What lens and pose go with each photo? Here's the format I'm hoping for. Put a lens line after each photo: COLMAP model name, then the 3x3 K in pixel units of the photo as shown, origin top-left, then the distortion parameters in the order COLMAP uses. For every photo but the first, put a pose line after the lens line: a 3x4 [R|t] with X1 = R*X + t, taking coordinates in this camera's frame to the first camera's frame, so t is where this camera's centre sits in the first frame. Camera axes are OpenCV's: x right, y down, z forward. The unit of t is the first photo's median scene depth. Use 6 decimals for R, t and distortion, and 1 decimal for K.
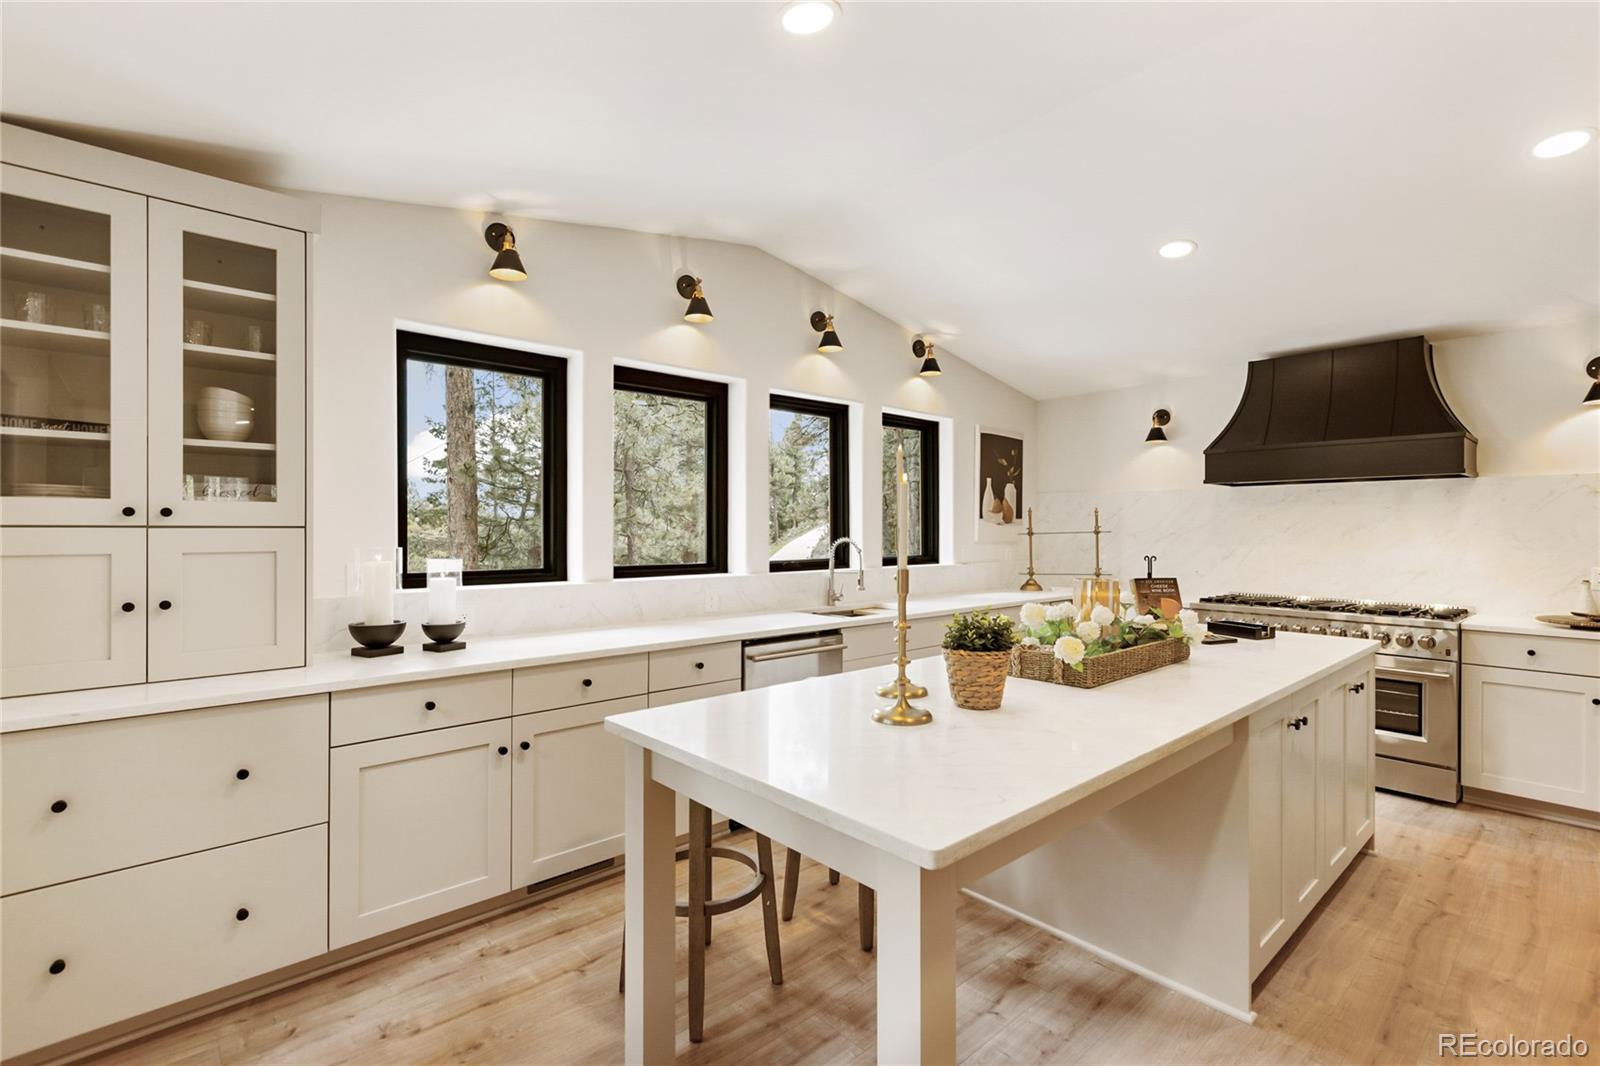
lens RADIAL K [[738.8, 0, 822.3], [0, 738.8, 526.6], [0, 0, 1]] dist [0.022662, -0.000246]
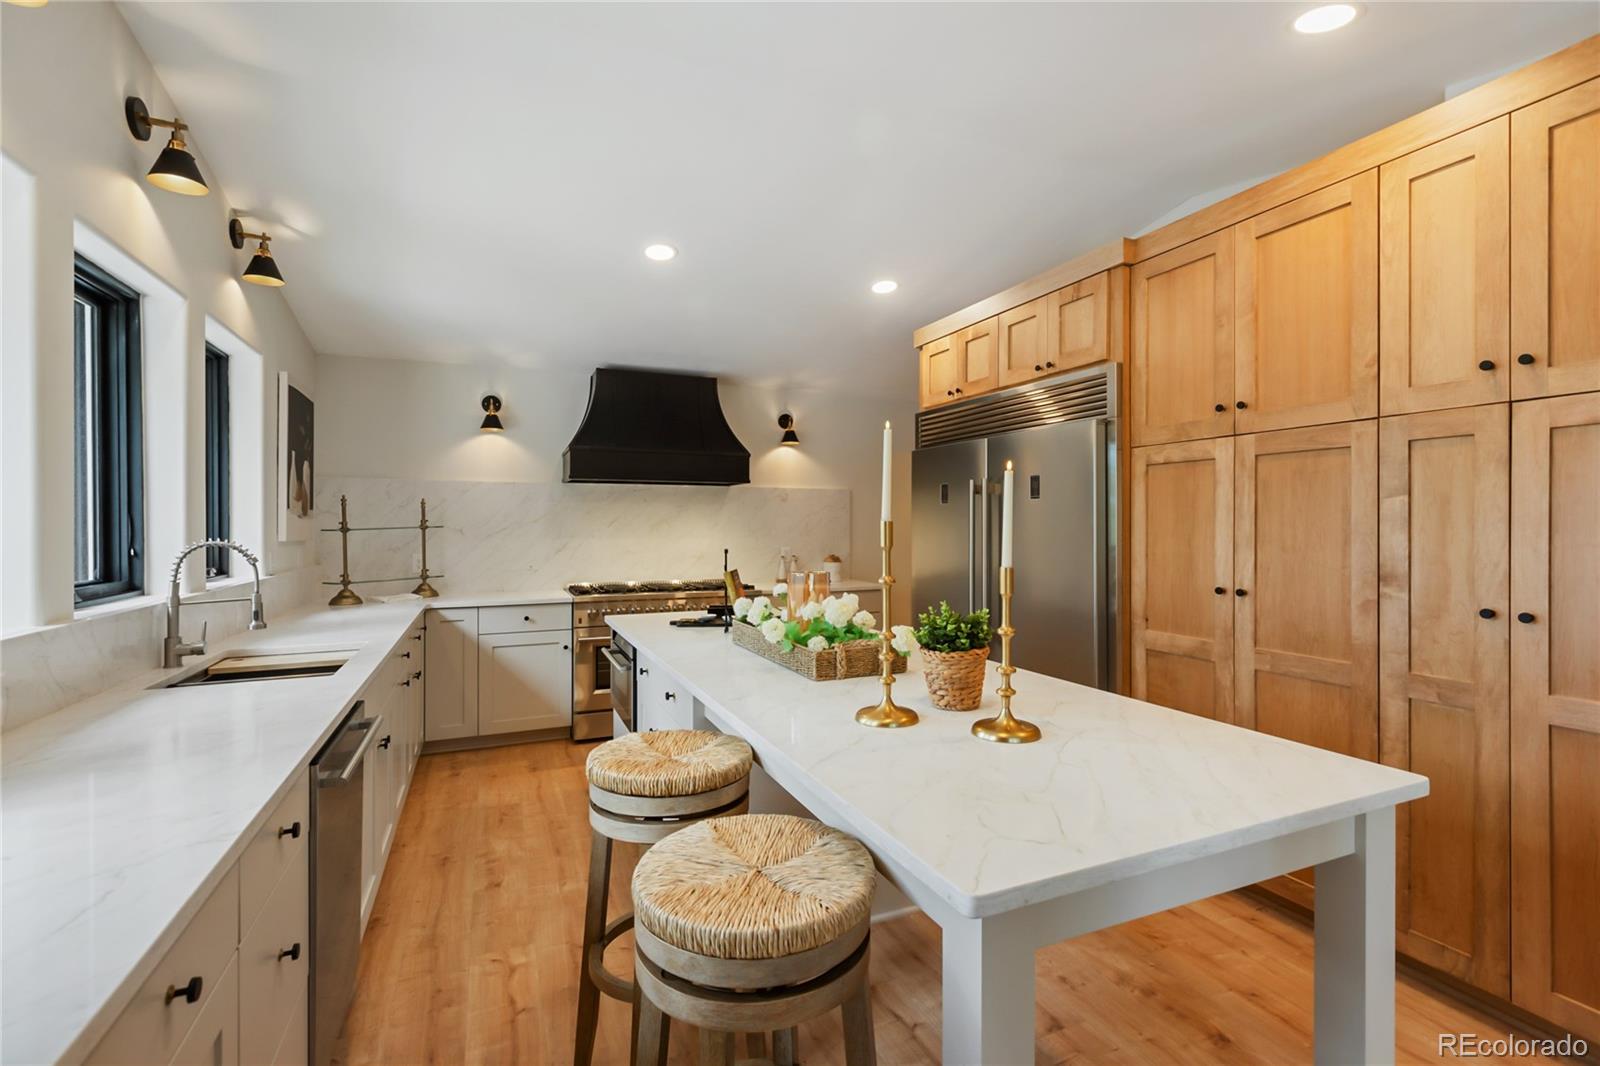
lens RADIAL K [[719.4, 0, 800.3], [0, 719.4, 523.5], [0, 0, 1]] dist [-0.000116, -0.000243]
pose [[0.333301, 0.000076, 0.942820, -0.258914], [-0.000575, 1.000000, 0.000123, 0.002948], [-0.942820, -0.000583, 0.333301, 0.322592]]
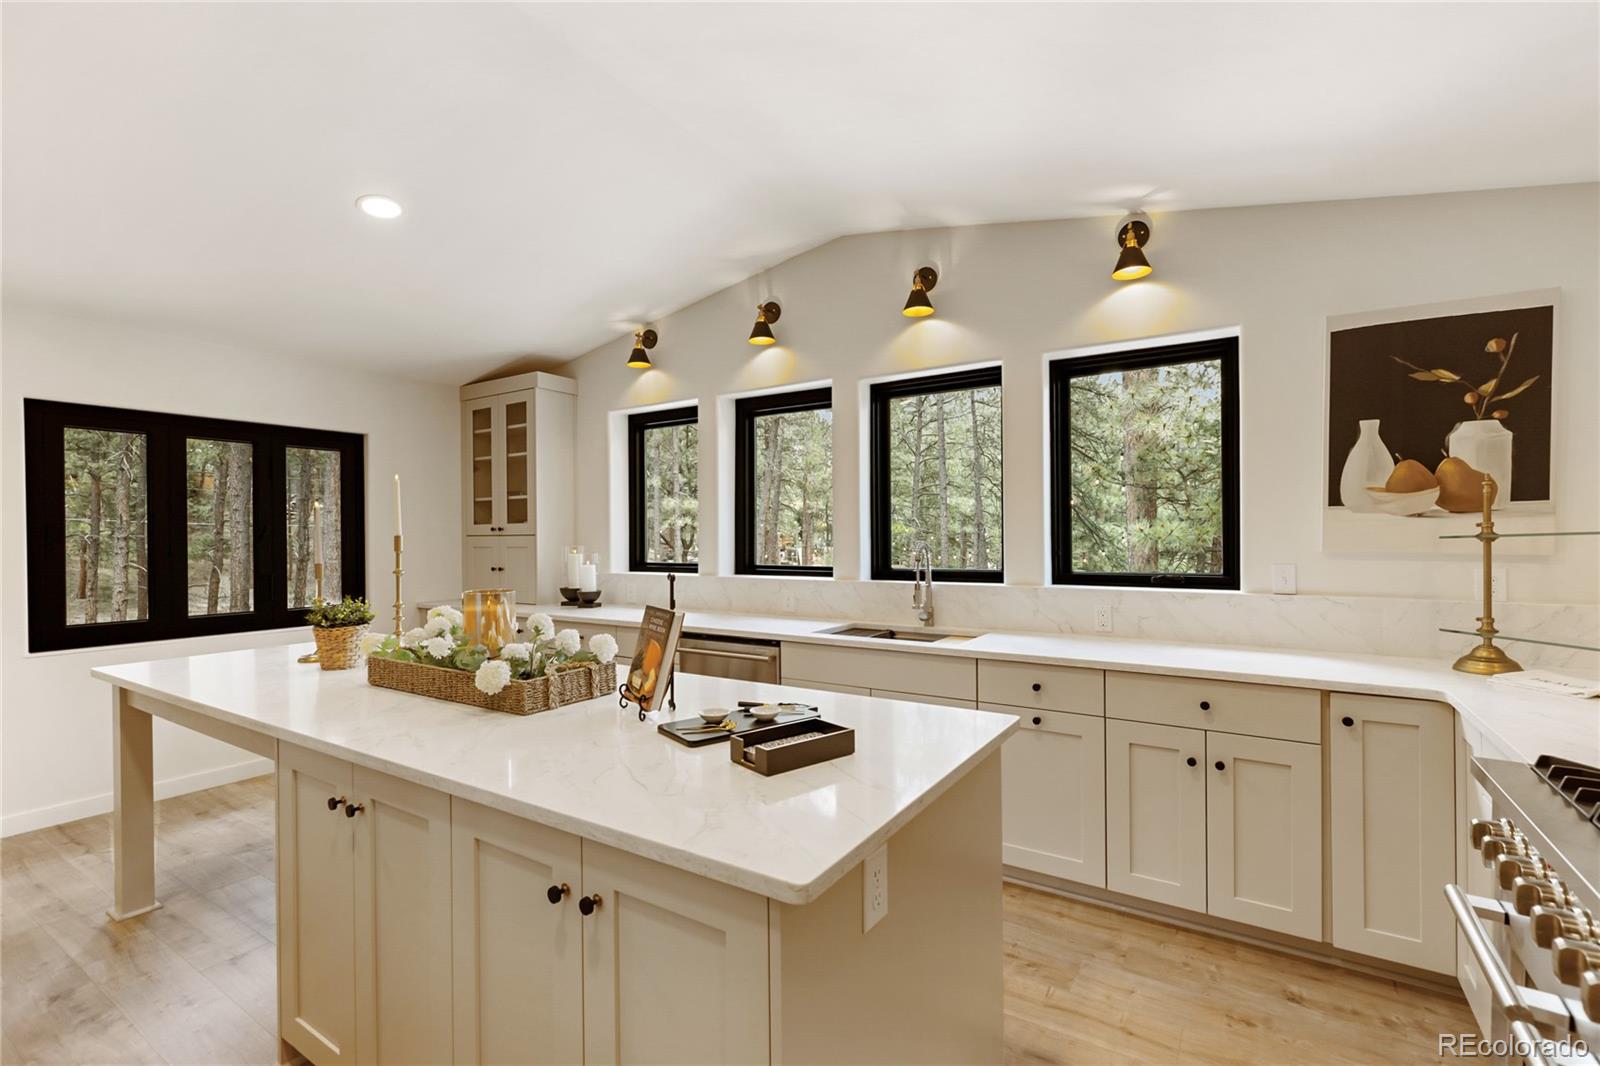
lens RADIAL K [[705.1, 0, 810.3], [0, 705.1, 536.6], [0, 0, 1]] dist [0.002974, 0.000234]
pose [[0.256321, 0.000883, -0.966591, 0.576619], [0.013399, 0.999900, 0.004467, 0.002684], [0.966499, -0.014097, 0.256284, 0.538259]]
